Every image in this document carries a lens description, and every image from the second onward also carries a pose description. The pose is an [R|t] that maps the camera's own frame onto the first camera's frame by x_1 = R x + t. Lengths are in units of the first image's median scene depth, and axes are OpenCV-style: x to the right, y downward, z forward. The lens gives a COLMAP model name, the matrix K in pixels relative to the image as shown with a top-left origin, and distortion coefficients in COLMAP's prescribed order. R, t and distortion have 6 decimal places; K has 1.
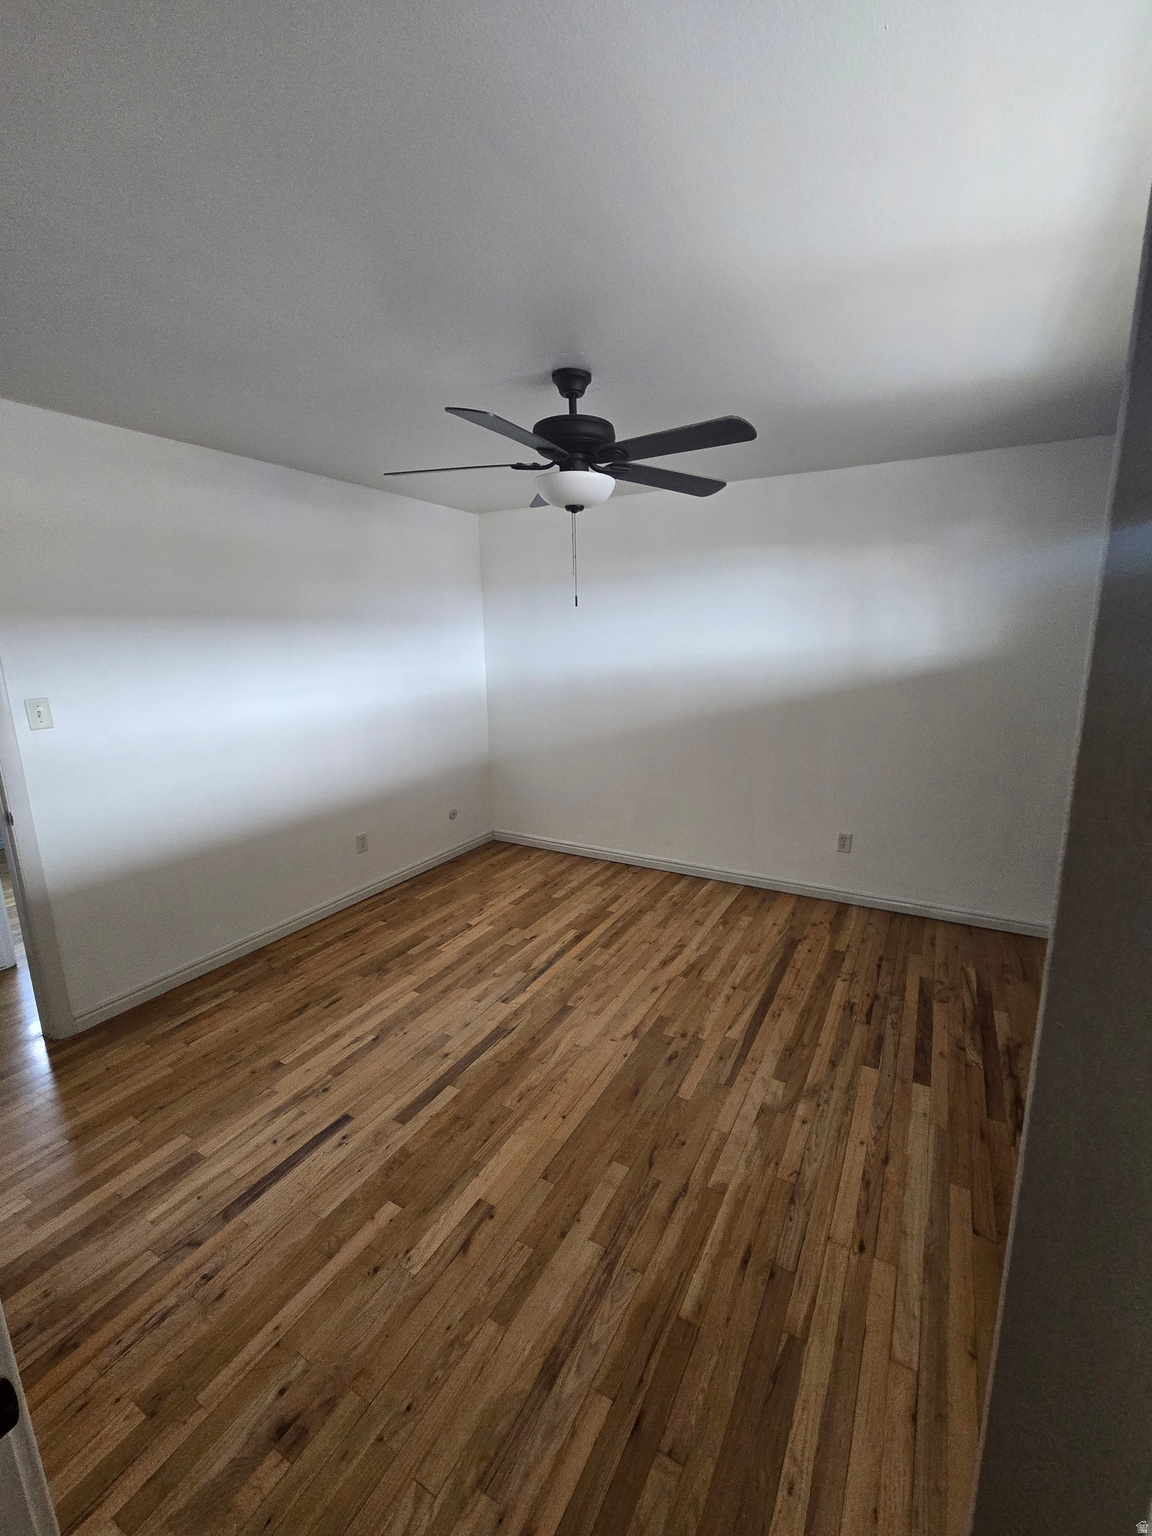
lens RADIAL K [[628.8, 0, 595.9], [0, 628.8, 757.0], [0, 0, 1]] dist [-0.001111, -0.002719]
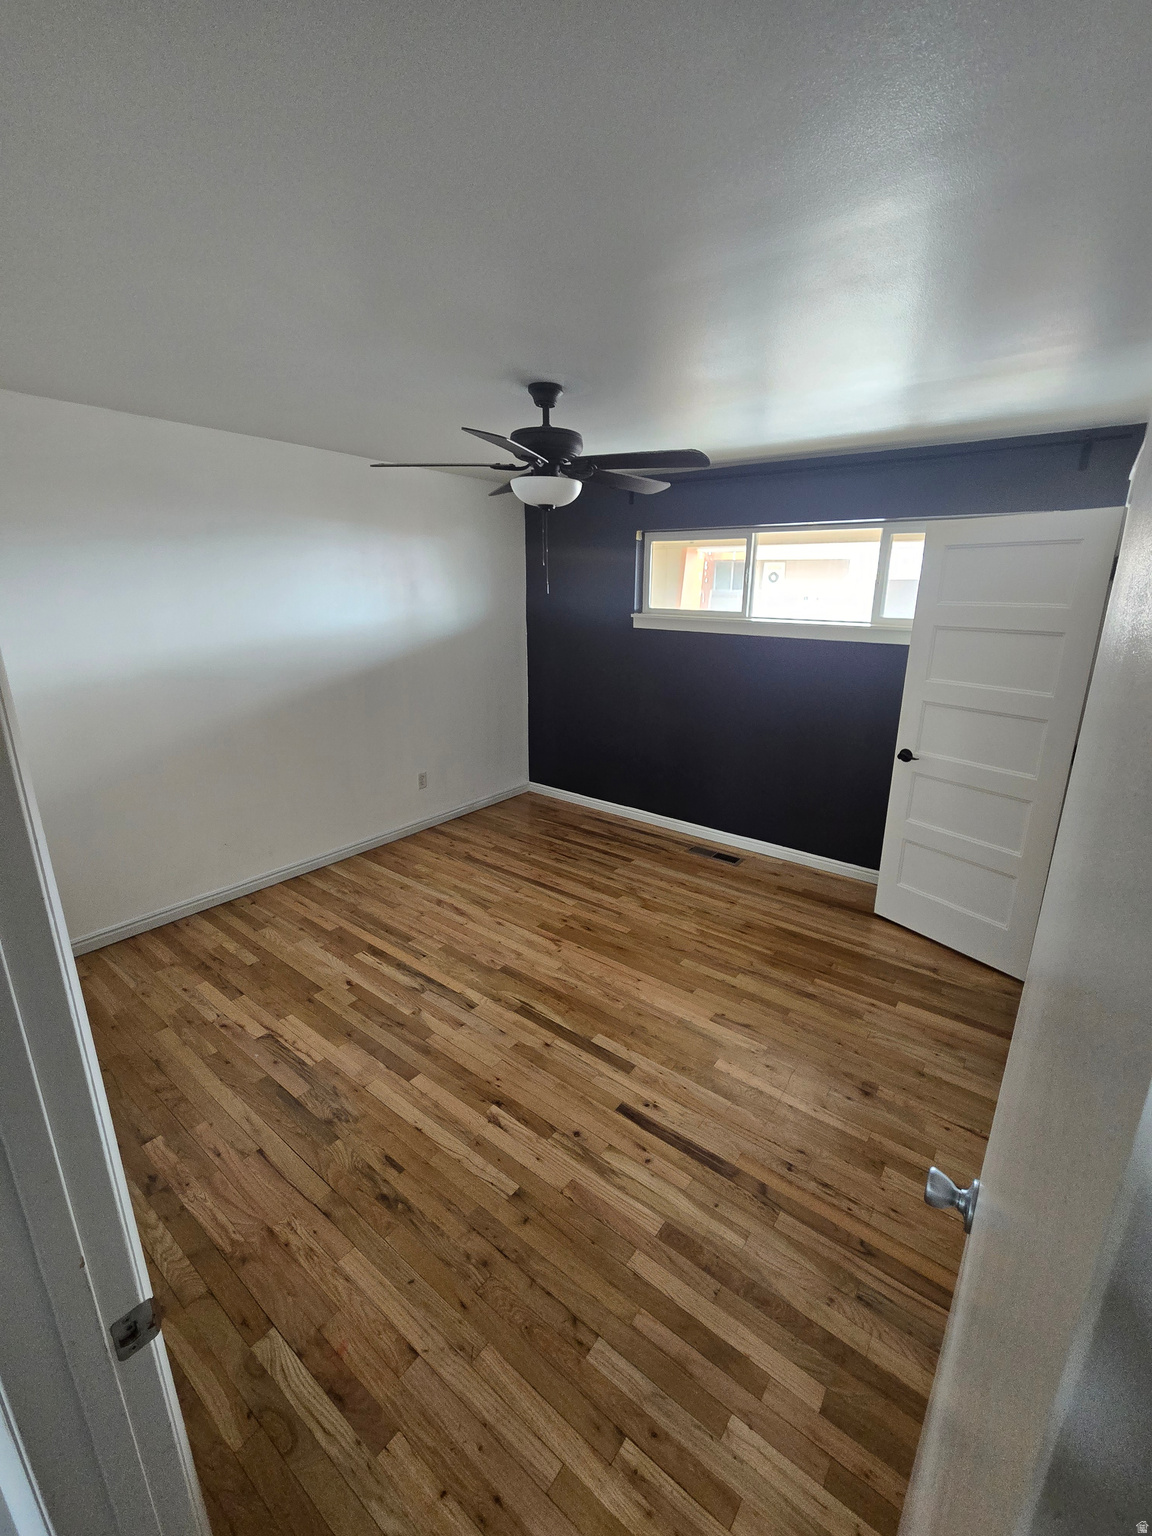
lens RADIAL K [[628.8, 0, 595.9], [0, 628.8, 757.0], [0, 0, 1]] dist [-0.001111, -0.002719]
pose [[0.139198, -0.247935, 0.958724, -0.991984], [0.178813, 0.958528, 0.221922, -0.162468], [-0.973987, 0.140541, 0.177759, 0.625995]]
